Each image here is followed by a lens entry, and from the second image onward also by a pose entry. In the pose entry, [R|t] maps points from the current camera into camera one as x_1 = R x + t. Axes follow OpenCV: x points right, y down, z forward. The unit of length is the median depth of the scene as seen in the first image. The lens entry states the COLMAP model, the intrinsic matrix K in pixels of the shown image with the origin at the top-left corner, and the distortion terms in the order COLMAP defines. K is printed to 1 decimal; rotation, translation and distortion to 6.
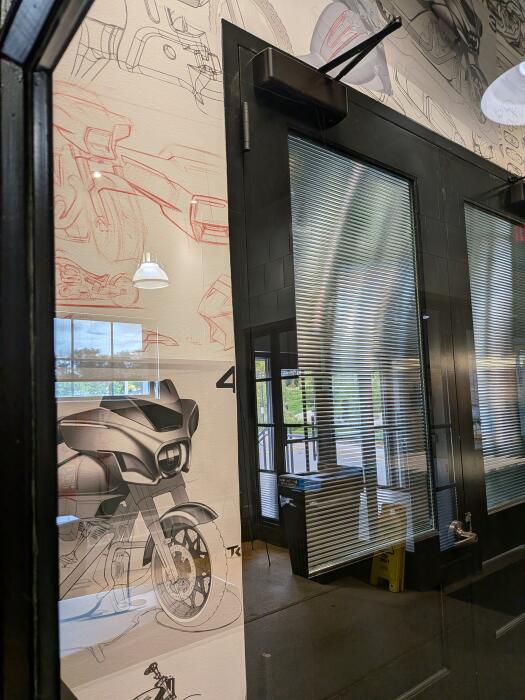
lens RADIAL K [[497.0, 0, 248.2], [0, 497.0, 369.0], [0, 0, 1]] dist [0.005445, -0.006562]
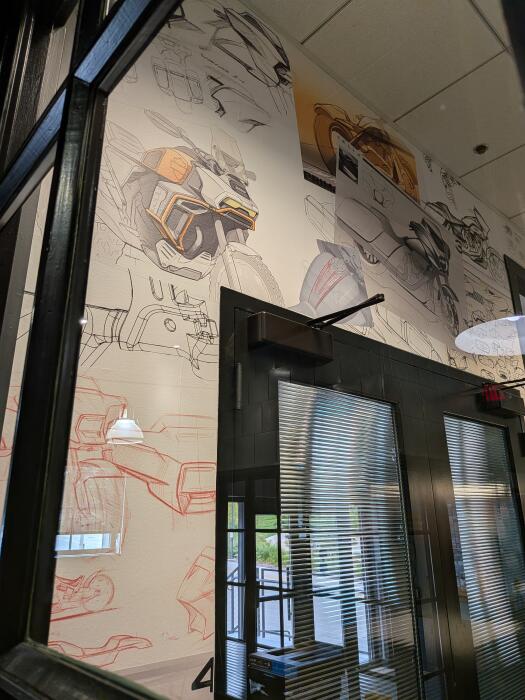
lens RADIAL K [[505.3, 0, 262.5], [0, 505.3, 350.0], [0, 0, 1]] dist [0.089341, -0.152651]
pose [[0.995938, 0.055277, 0.071075, -0.019736], [-0.035564, 0.966685, -0.253485, -0.172852], [-0.082719, 0.249928, 0.964725, -0.019404]]
